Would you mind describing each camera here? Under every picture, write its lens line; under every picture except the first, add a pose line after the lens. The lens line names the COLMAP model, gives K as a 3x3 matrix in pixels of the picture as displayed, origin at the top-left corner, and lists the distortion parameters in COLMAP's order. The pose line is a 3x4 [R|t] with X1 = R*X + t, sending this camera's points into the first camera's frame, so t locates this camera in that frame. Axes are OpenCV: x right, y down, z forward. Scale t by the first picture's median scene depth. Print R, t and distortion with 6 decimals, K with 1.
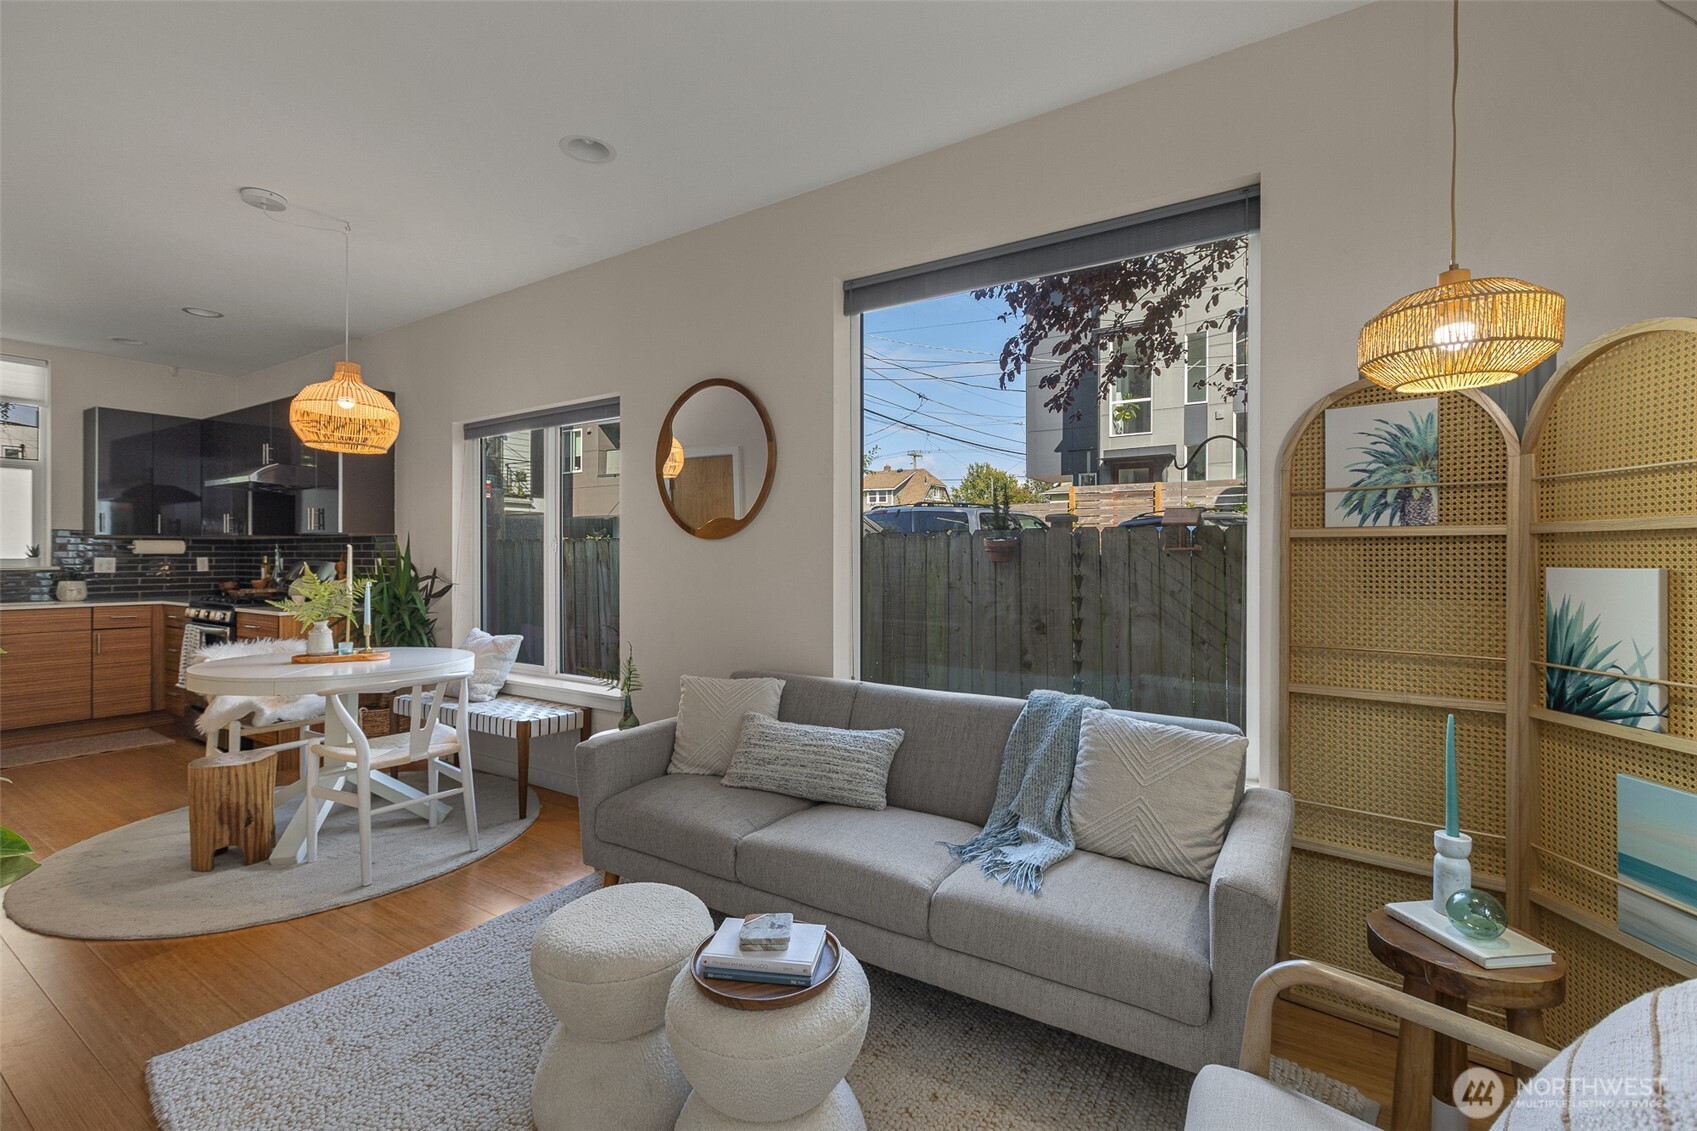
lens RADIAL K [[743.6, 0, 852.2], [0, 743.6, 559.7], [0, 0, 1]] dist [0.001020, -0.004025]
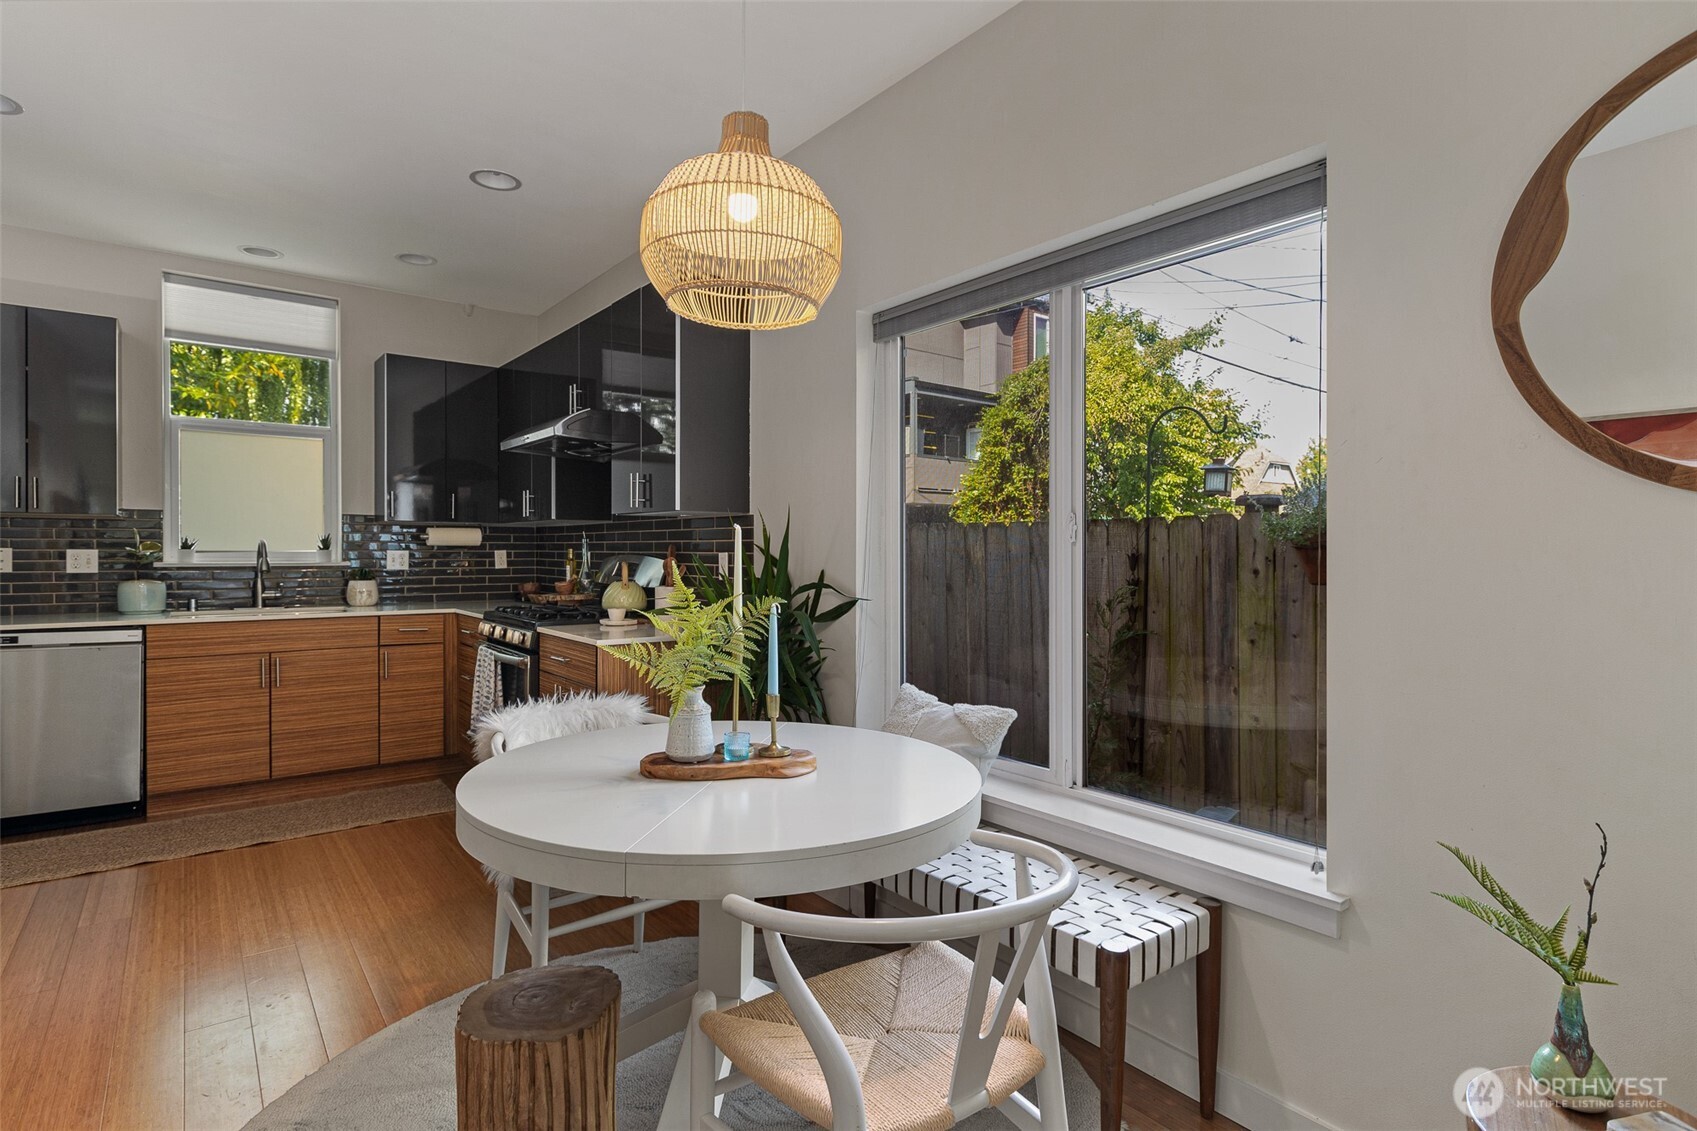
lens RADIAL K [[854.6, 0, 848.5], [0, 854.6, 565.5], [0, 0, 1]] dist [0.006328, -0.000952]
pose [[0.942910, 0.007557, -0.332963, -0.275955], [-0.002835, 0.999888, 0.014664, -0.001699], [0.333037, -0.012883, 0.942826, 0.326884]]
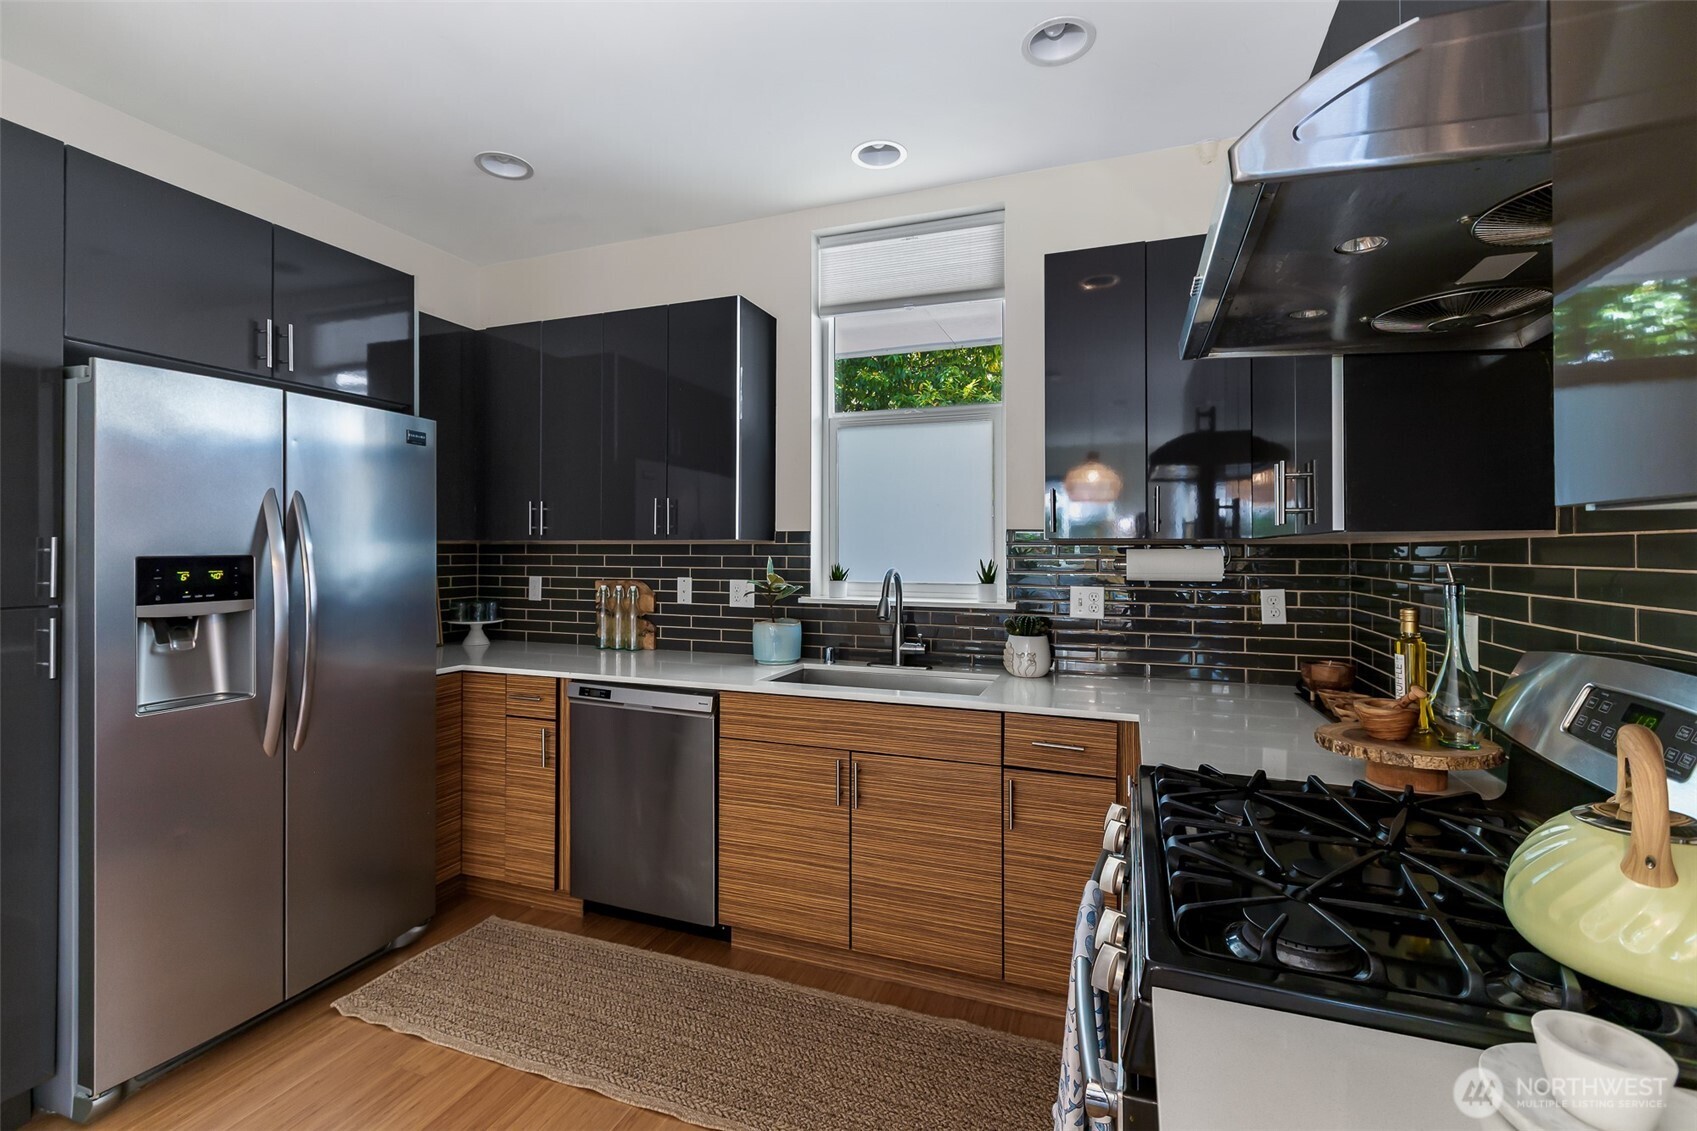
lens RADIAL K [[761.1, 0, 846.9], [0, 761.1, 554.8], [0, 0, 1]] dist [-0.000431, -0.000714]
pose [[0.217215, 0.001995, -0.976122, -0.604936], [-0.007066, 0.999975, 0.000472, -0.023569], [0.976098, 0.006795, 0.217224, 0.791685]]
